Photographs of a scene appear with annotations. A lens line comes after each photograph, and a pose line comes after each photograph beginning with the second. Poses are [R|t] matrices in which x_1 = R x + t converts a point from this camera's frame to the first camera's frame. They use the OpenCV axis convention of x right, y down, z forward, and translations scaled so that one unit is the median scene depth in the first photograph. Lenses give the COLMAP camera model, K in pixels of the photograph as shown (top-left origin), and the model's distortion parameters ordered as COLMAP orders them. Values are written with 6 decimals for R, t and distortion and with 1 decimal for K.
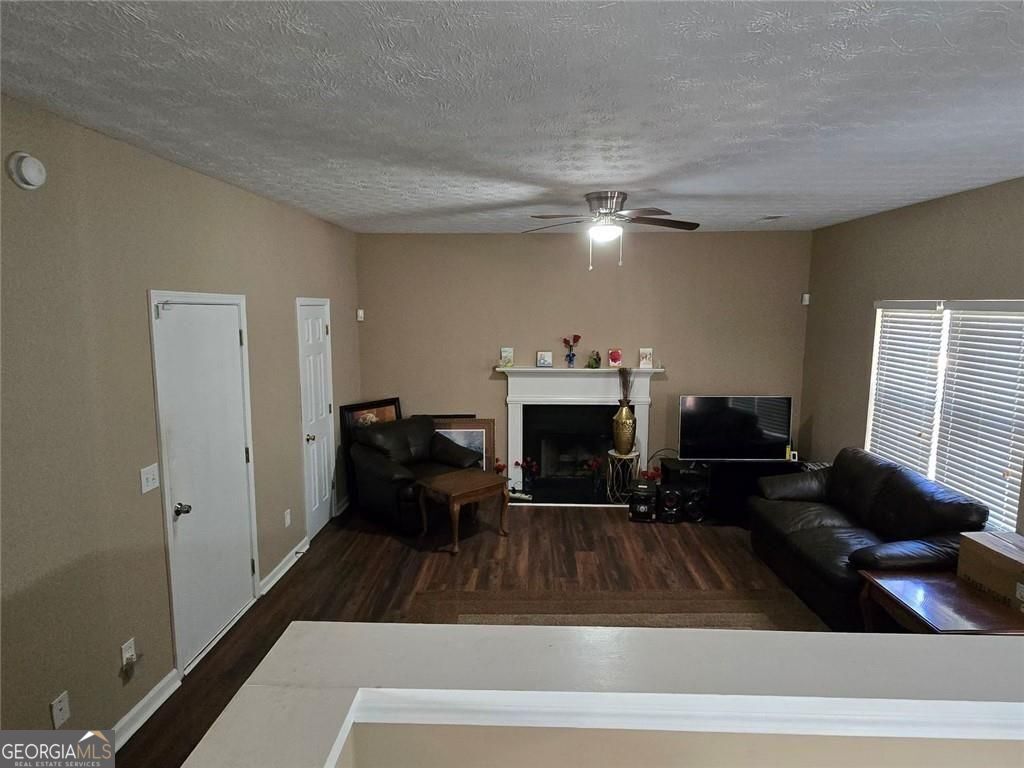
lens RADIAL K [[571.8, 0, 511.0], [0, 571.8, 375.2], [0, 0, 1]] dist [-0.001329, -0.000269]
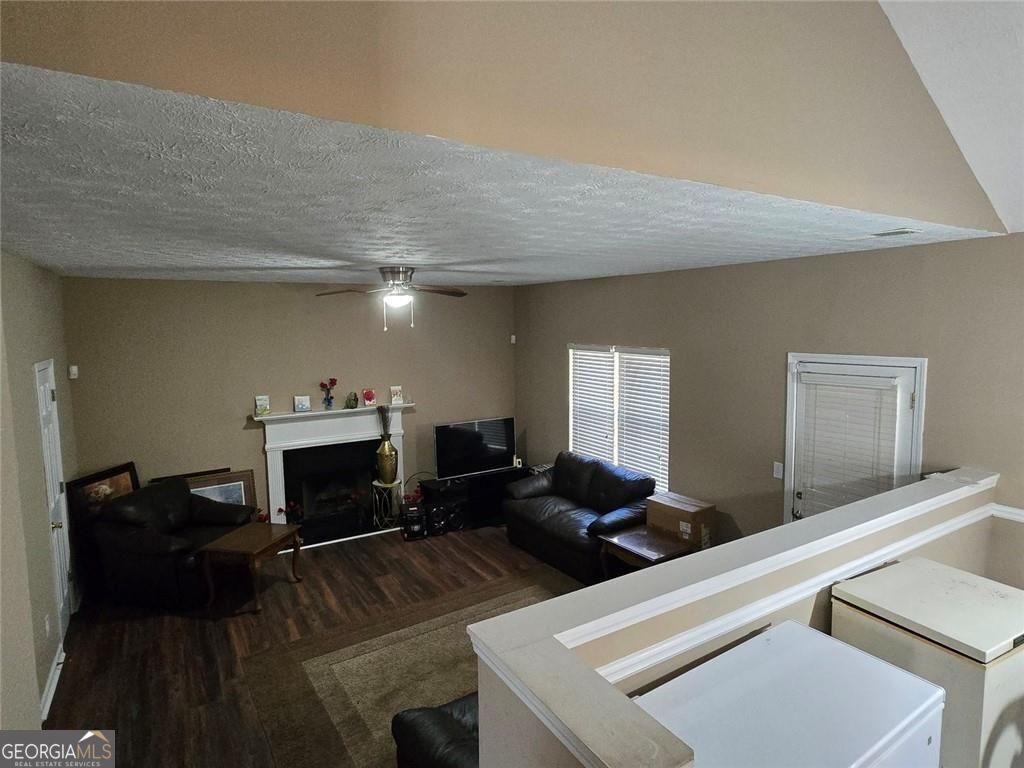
lens RADIAL K [[571.8, 0, 511.0], [0, 571.8, 375.2], [0, 0, 1]] dist [-0.001329, -0.000269]
pose [[0.838591, -0.064747, 0.540900, -0.211068], [0.082461, 0.996558, -0.008555, -0.046679], [-0.538484, 0.051777, 0.841044, -0.083995]]
